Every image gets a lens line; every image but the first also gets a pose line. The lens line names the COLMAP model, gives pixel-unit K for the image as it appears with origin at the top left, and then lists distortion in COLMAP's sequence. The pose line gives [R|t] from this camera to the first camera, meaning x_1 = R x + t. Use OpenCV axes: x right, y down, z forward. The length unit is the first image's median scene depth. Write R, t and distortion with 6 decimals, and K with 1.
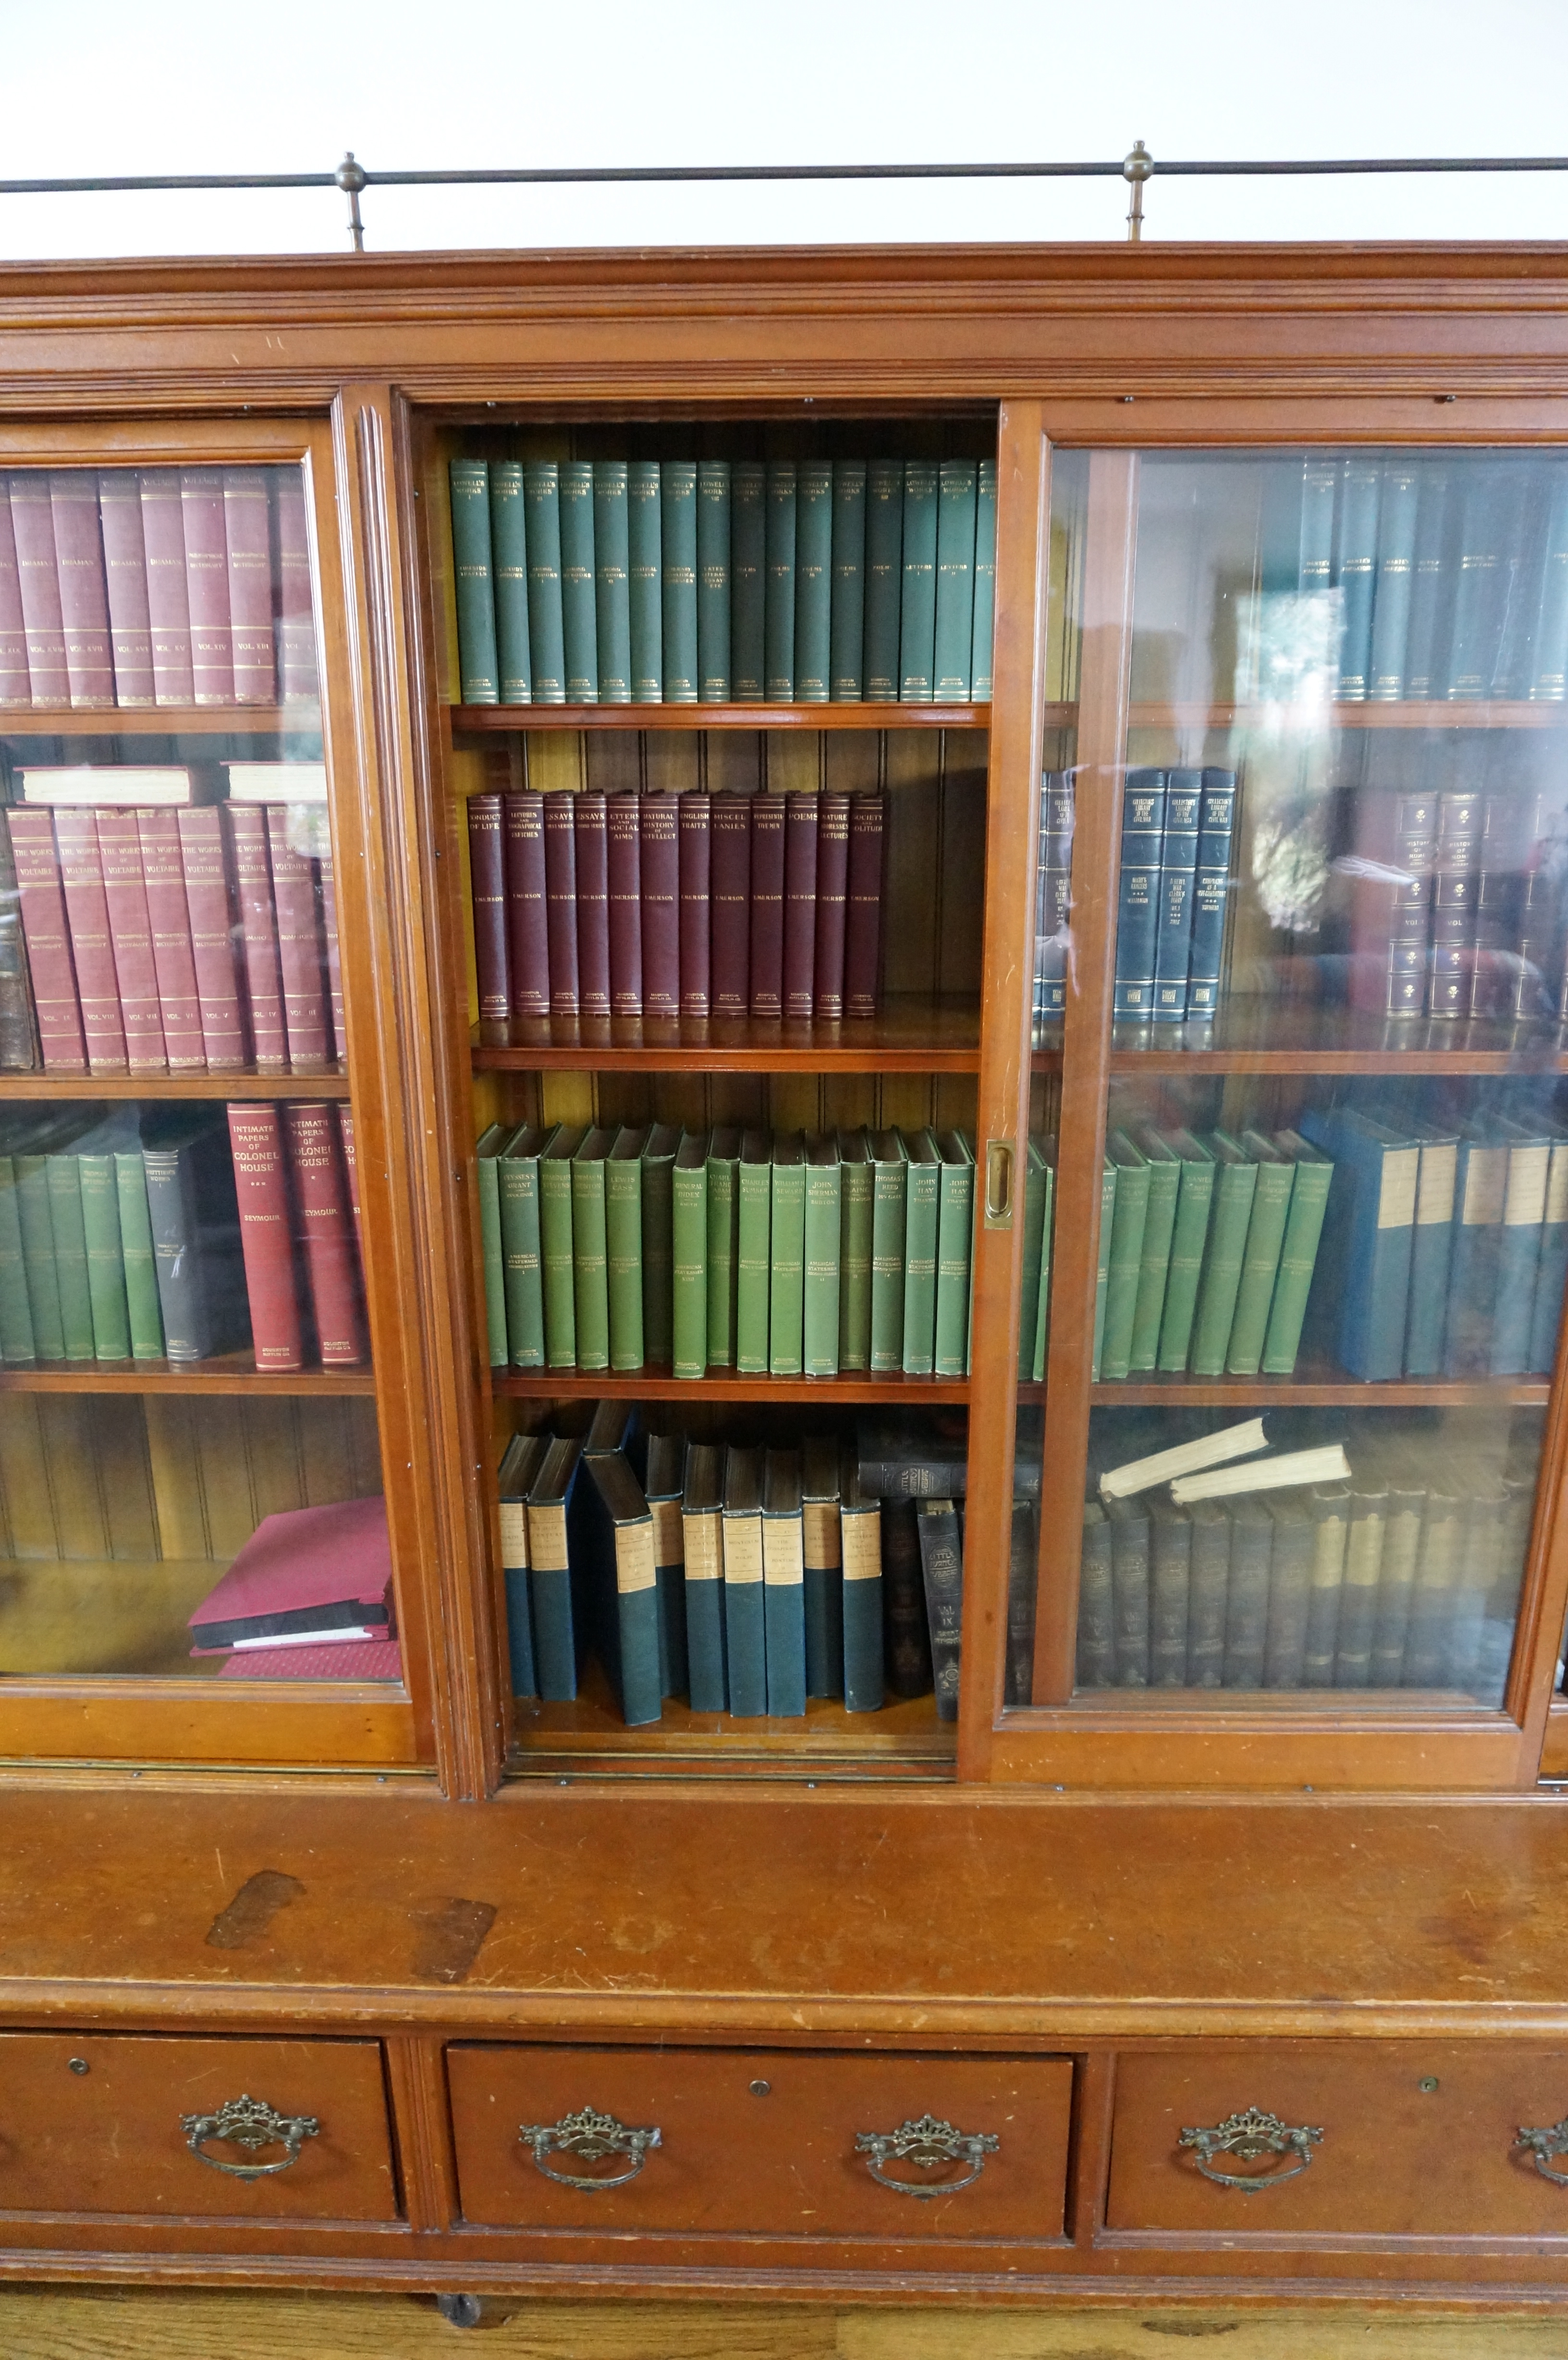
lens RADIAL K [[1579.9, 0, 784.6], [0, 1579.9, 1135.9], [0, 0, 1]] dist [0.045910, -0.070269]
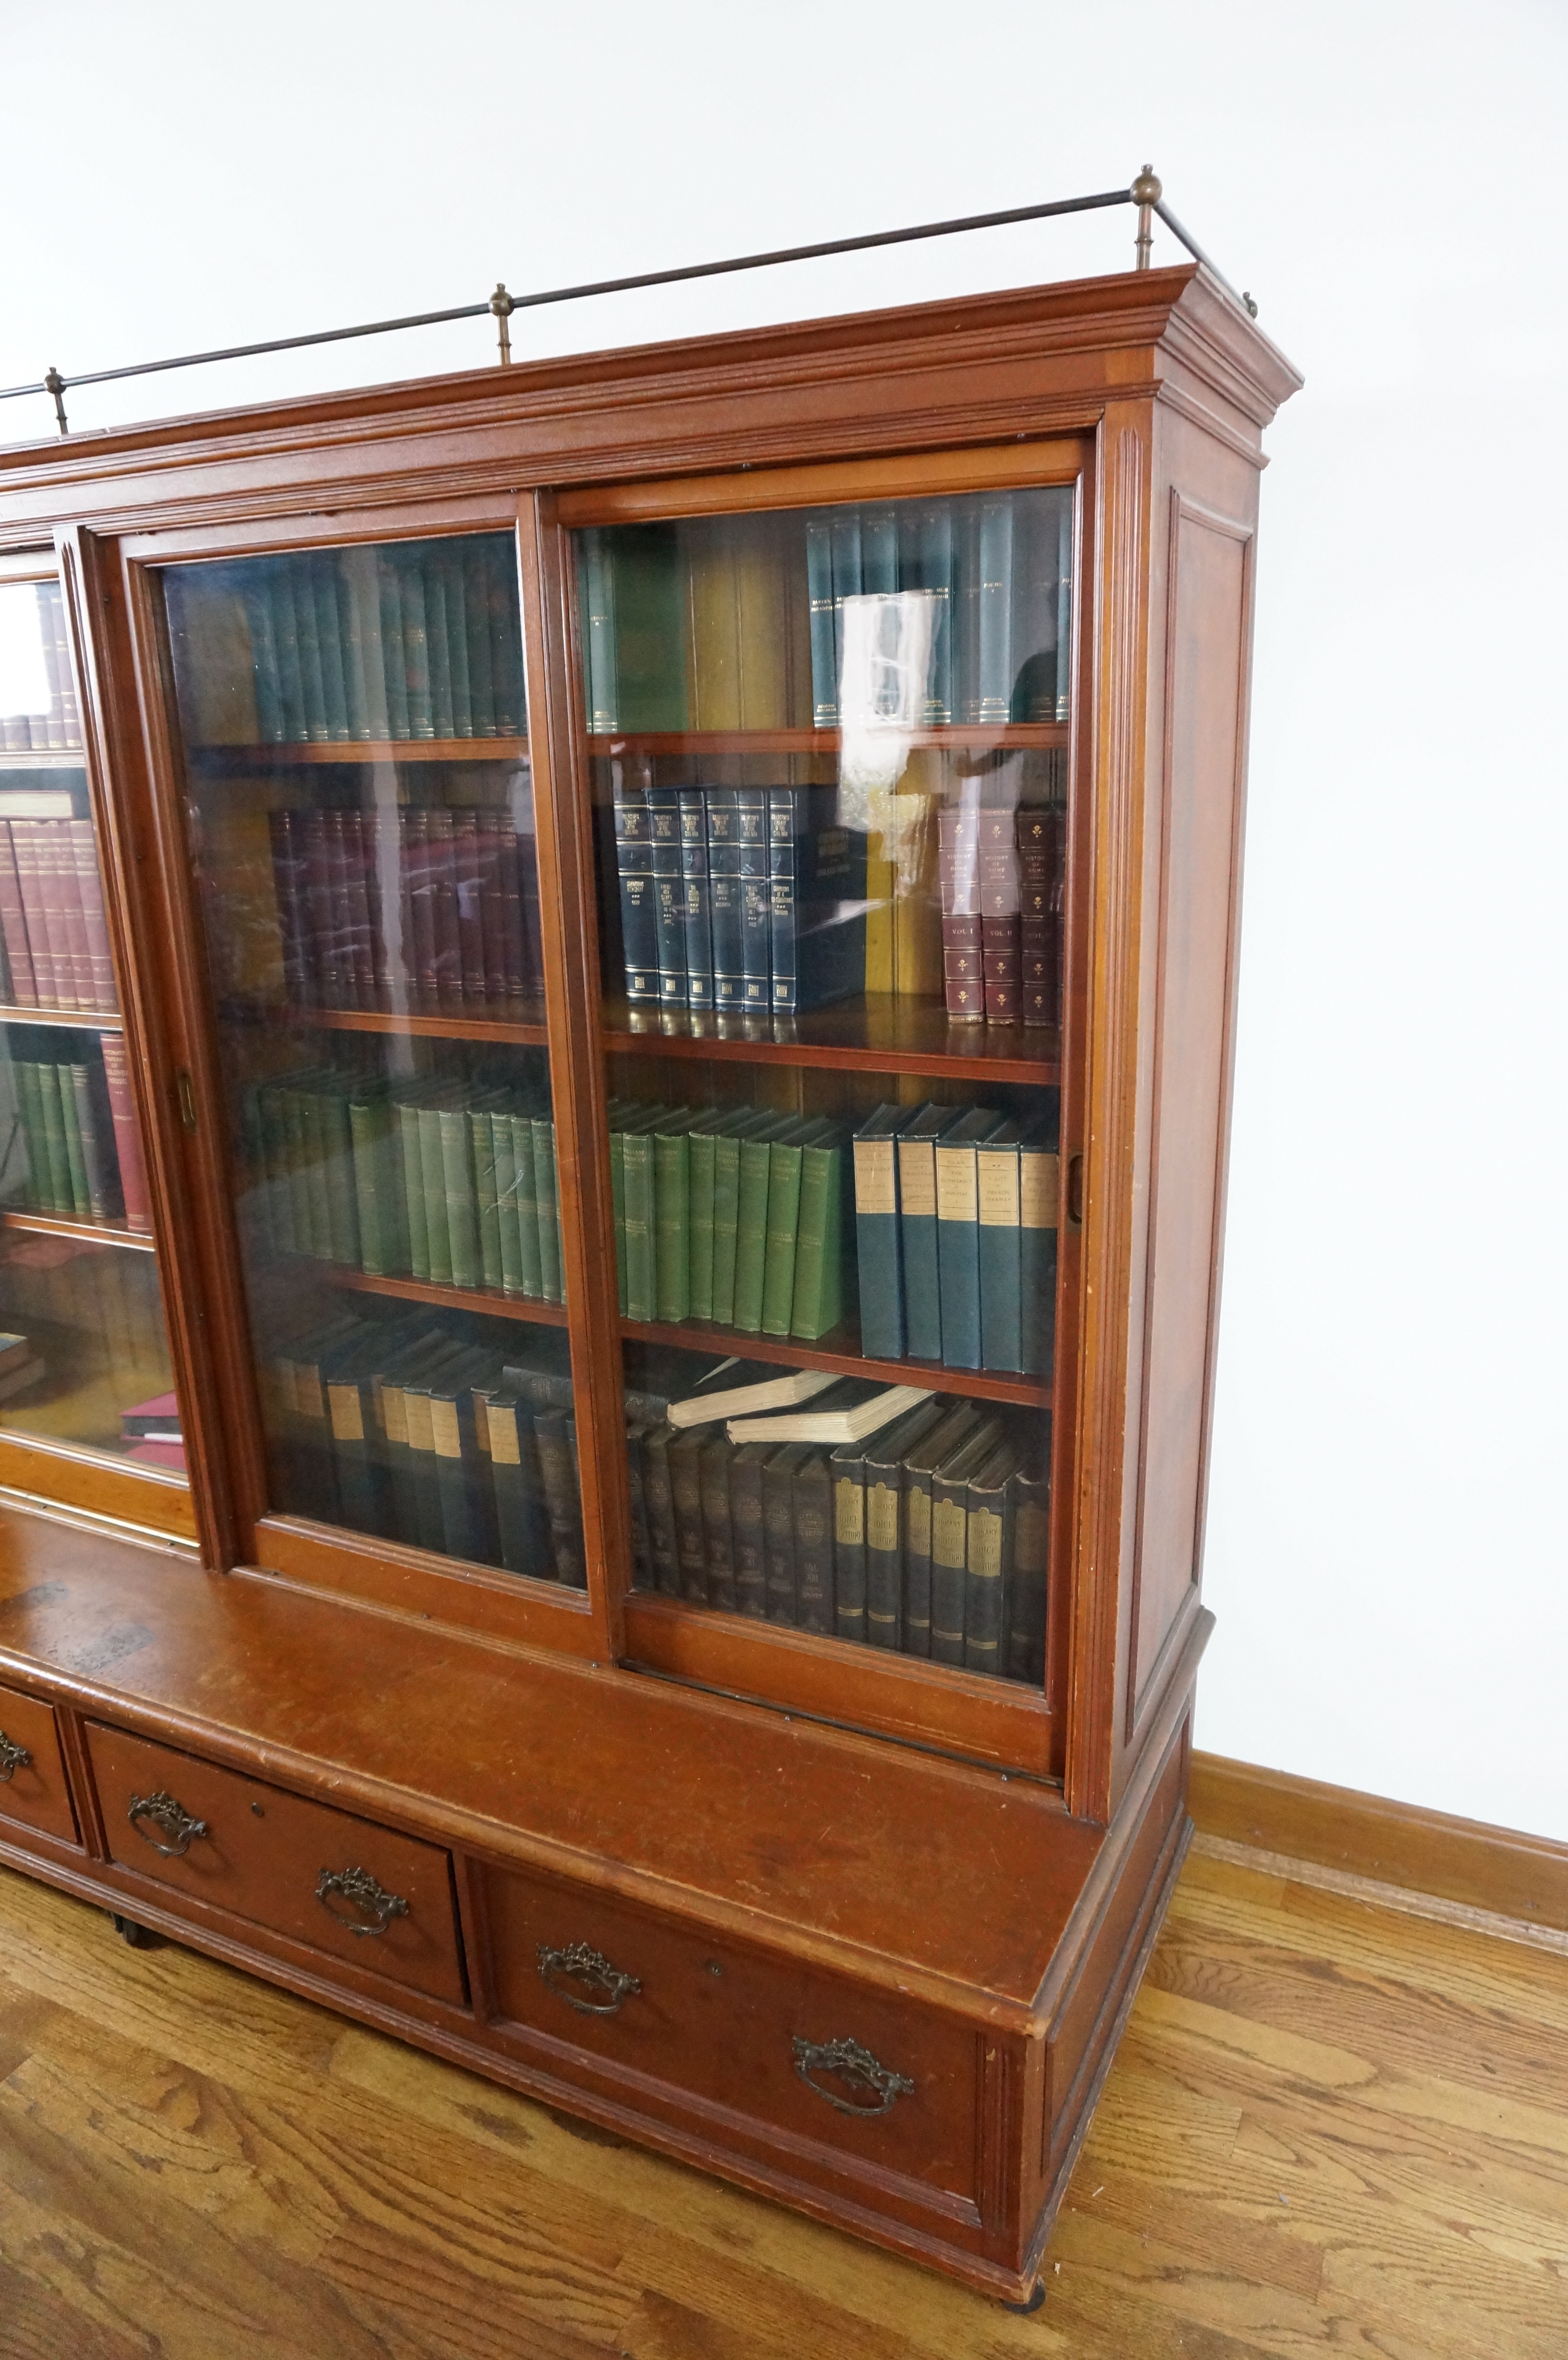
lens RADIAL K [[1579.9, 0, 784.6], [0, 1579.9, 1135.9], [0, 0, 1]] dist [0.045910, -0.070269]
pose [[0.901601, 0.089454, -0.423219, 0.769624], [-0.091029, 0.995711, 0.016535, -0.007467], [0.422883, 0.023617, 0.905877, -0.005163]]
